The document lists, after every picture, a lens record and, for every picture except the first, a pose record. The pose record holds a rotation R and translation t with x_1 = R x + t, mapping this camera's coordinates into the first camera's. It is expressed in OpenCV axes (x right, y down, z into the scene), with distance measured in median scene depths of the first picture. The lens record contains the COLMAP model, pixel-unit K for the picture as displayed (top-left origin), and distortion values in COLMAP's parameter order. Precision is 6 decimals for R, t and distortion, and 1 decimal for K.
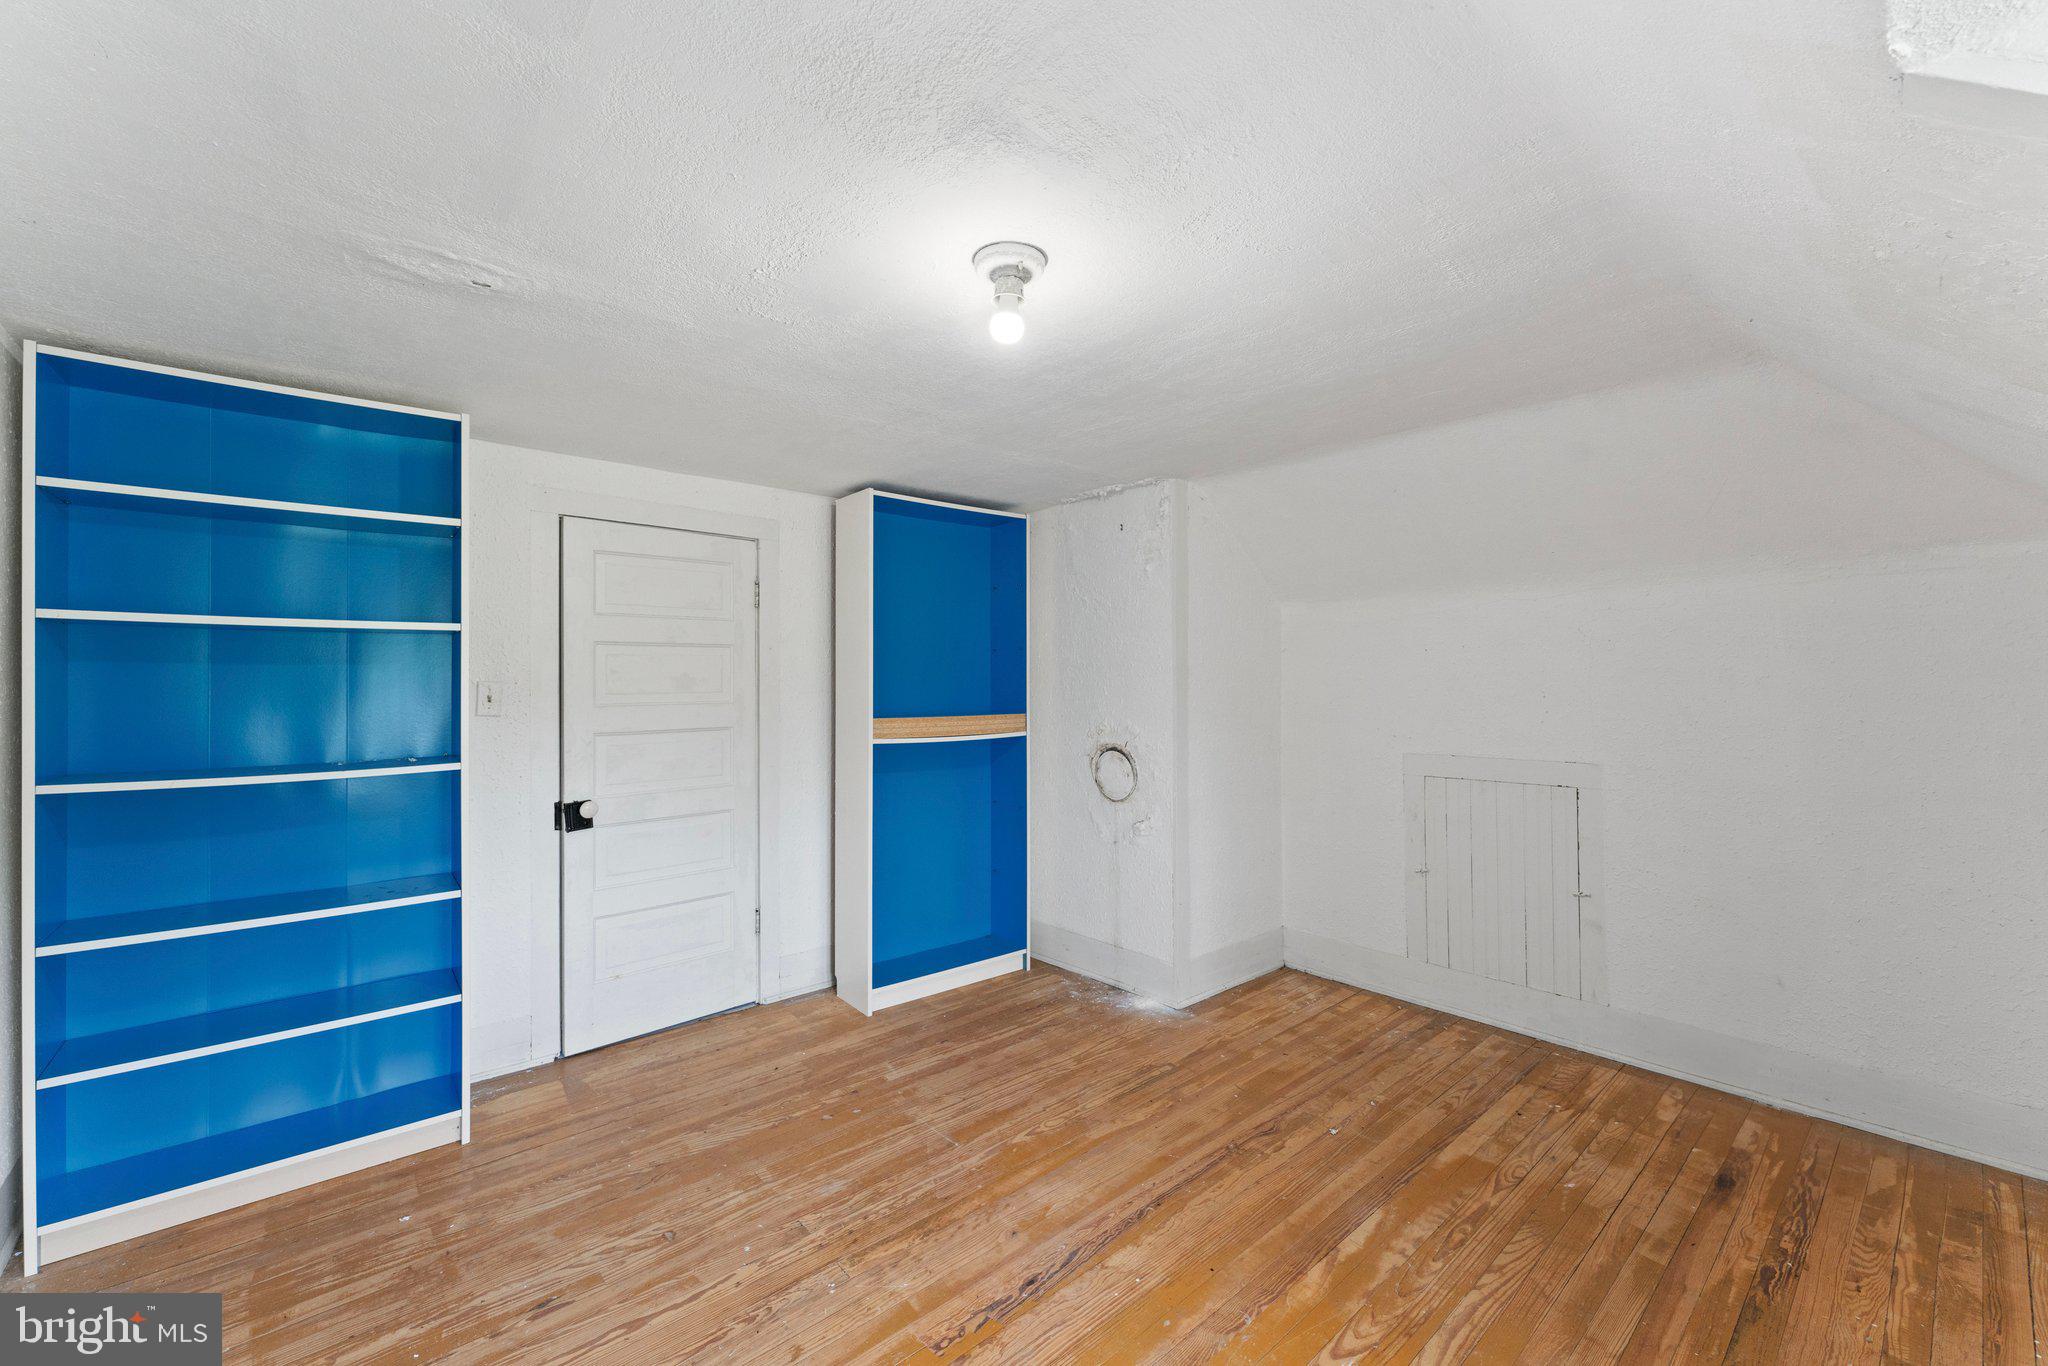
lens RADIAL K [[826.4, 0, 1015.4], [0, 826.4, 679.4], [0, 0, 1]] dist [0.006156, 0.000259]
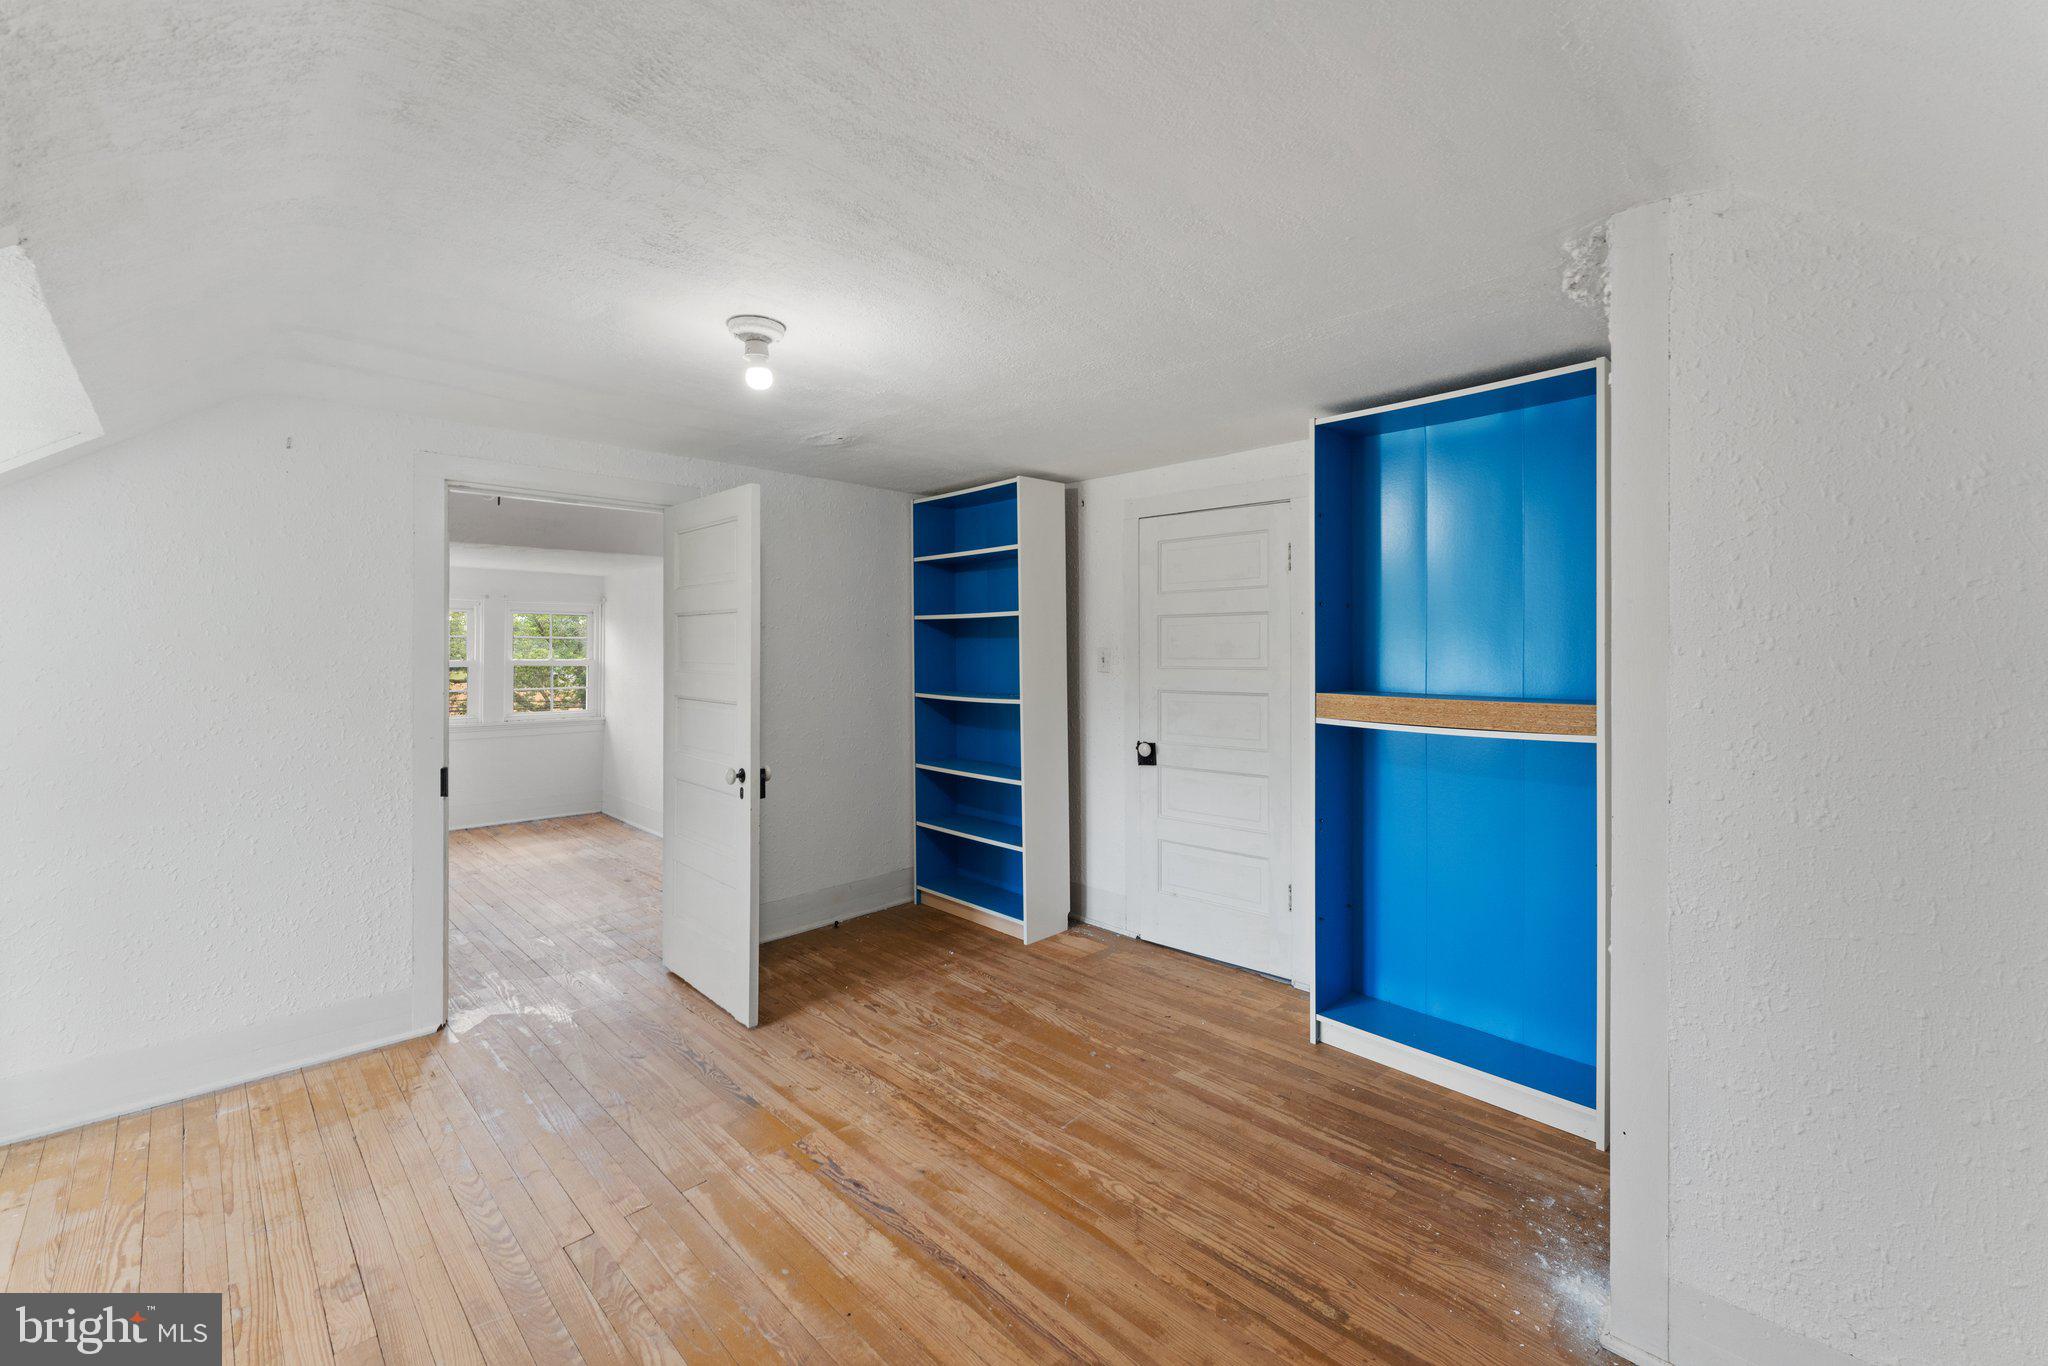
lens RADIAL K [[826.4, 0, 1018.4], [0, 826.4, 646.8], [0, 0, 1]] dist [0.006156, 0.000259]
pose [[0.073353, -0.000458, -0.997306, 0.865625], [0.005559, 0.999985, -0.000050, -0.001230], [0.997291, -0.005540, 0.073354, 0.853182]]
